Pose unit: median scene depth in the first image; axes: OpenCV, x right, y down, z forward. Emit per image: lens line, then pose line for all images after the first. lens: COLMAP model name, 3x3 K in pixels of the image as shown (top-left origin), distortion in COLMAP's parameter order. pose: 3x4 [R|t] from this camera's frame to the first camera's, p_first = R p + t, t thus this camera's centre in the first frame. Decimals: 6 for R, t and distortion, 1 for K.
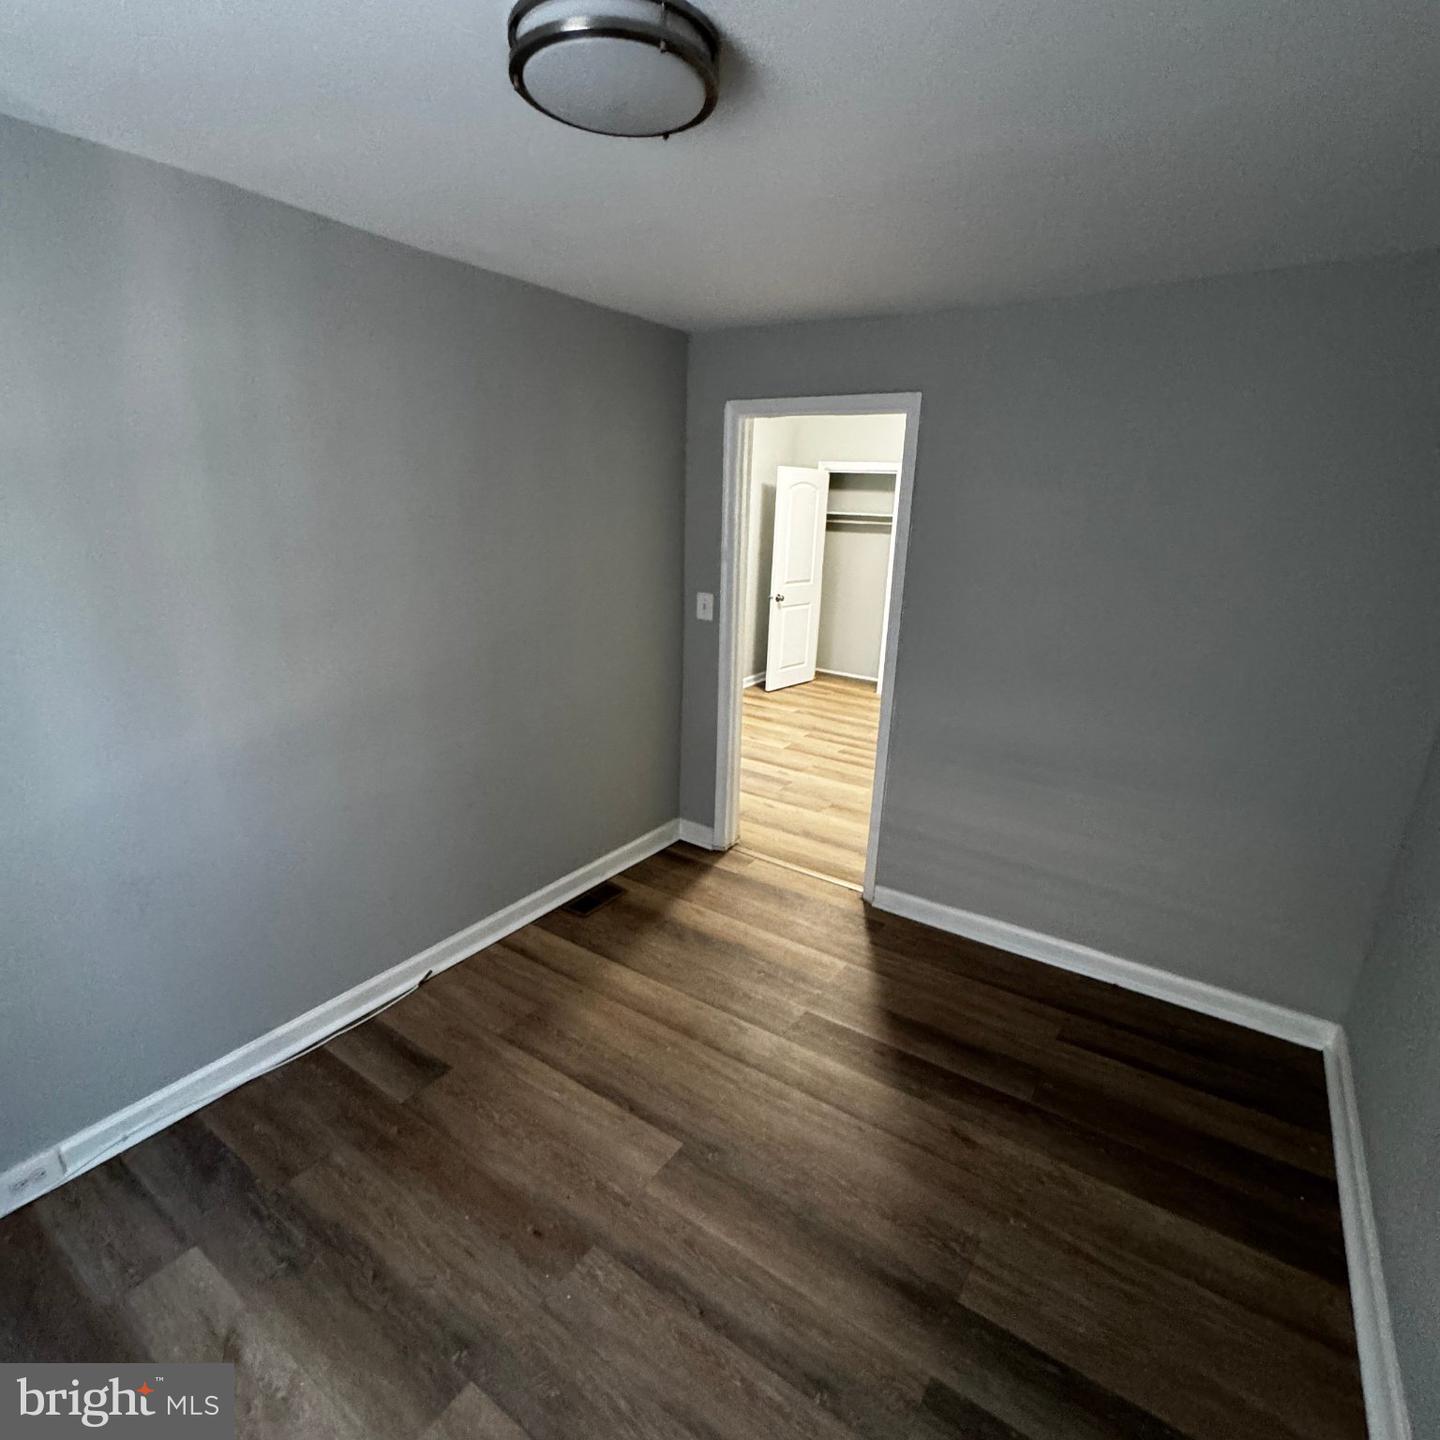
lens RADIAL K [[768.1, 0, 720.0], [0, 768.1, 720.0], [0, 0, 1]] dist [0.003821, 0.000589]
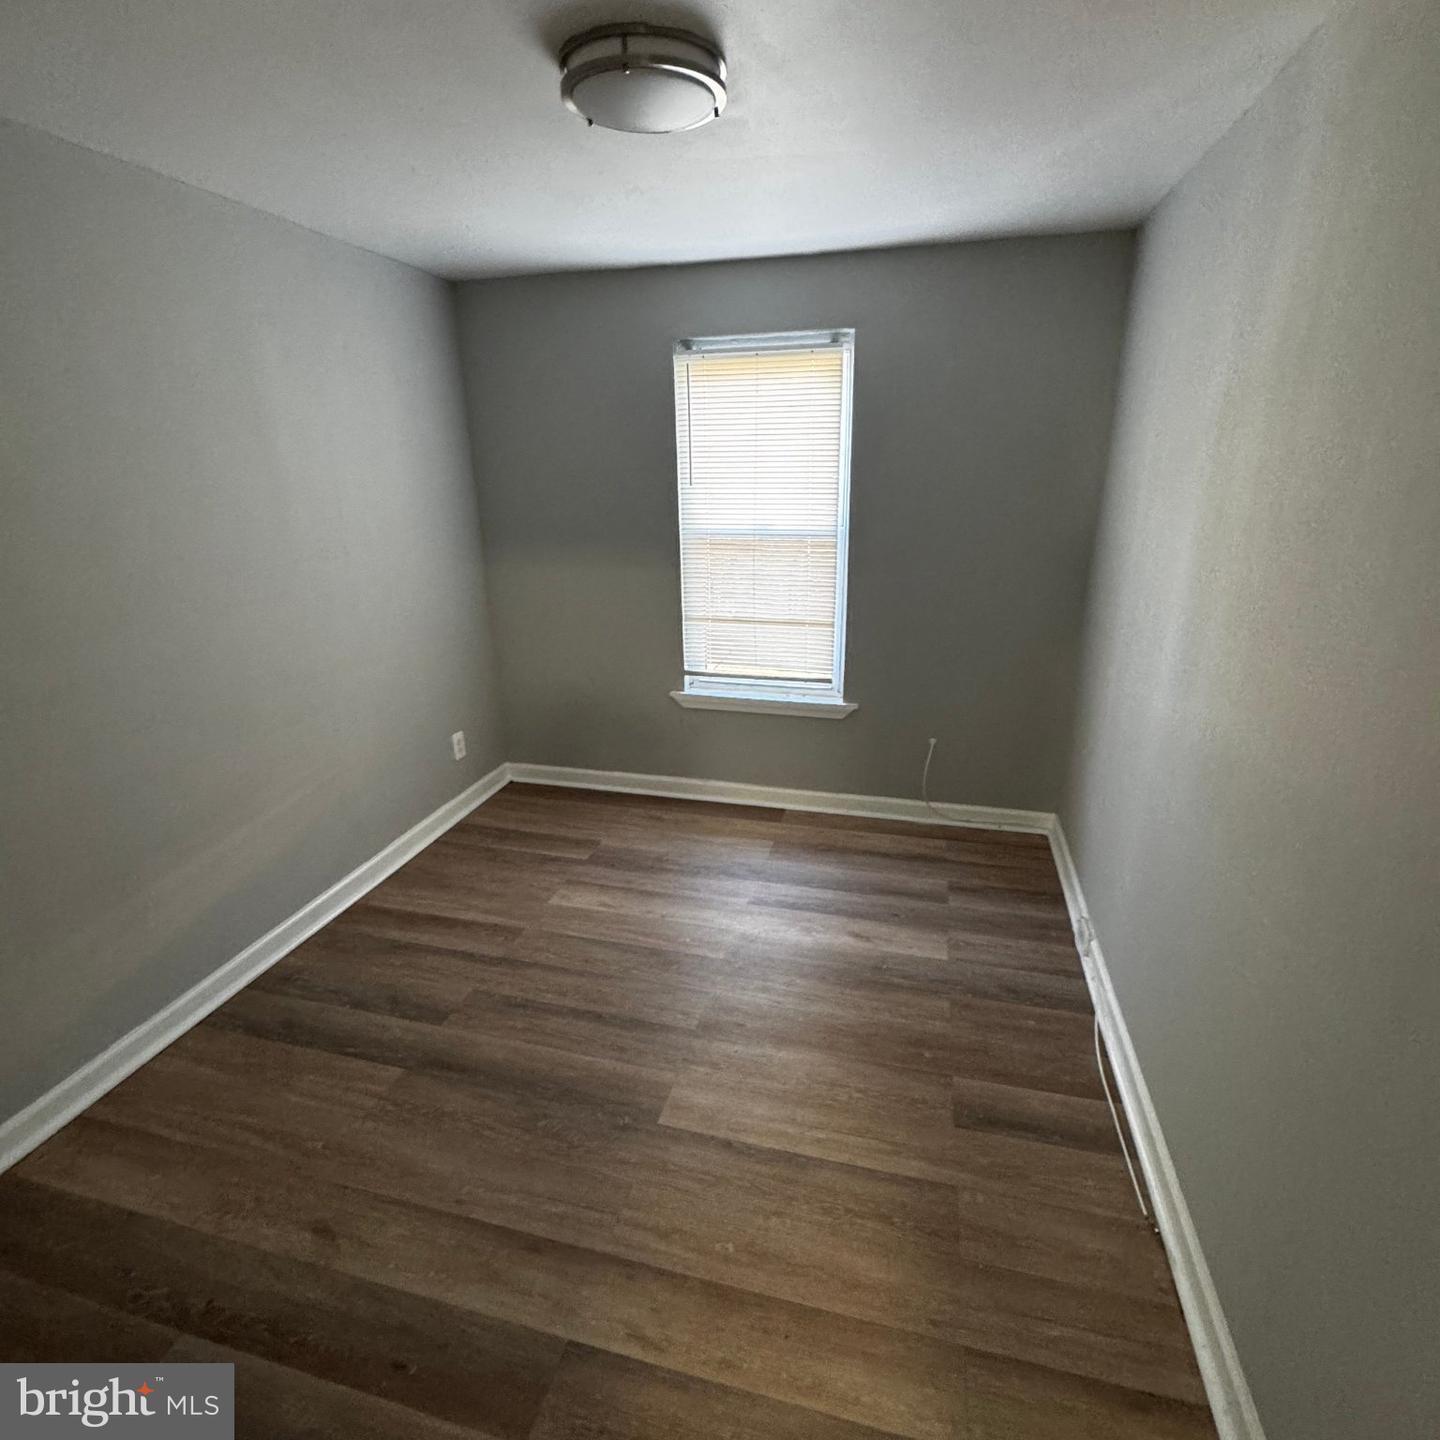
lens RADIAL K [[768.1, 0, 720.0], [0, 768.1, 720.0], [0, 0, 1]] dist [0.003821, 0.000589]
pose [[-0.941897, 0.090895, -0.323369, 0.140406], [-0.110189, 0.825809, 0.553081, -0.391924], [0.317313, 0.556577, -0.767811, 1.457392]]
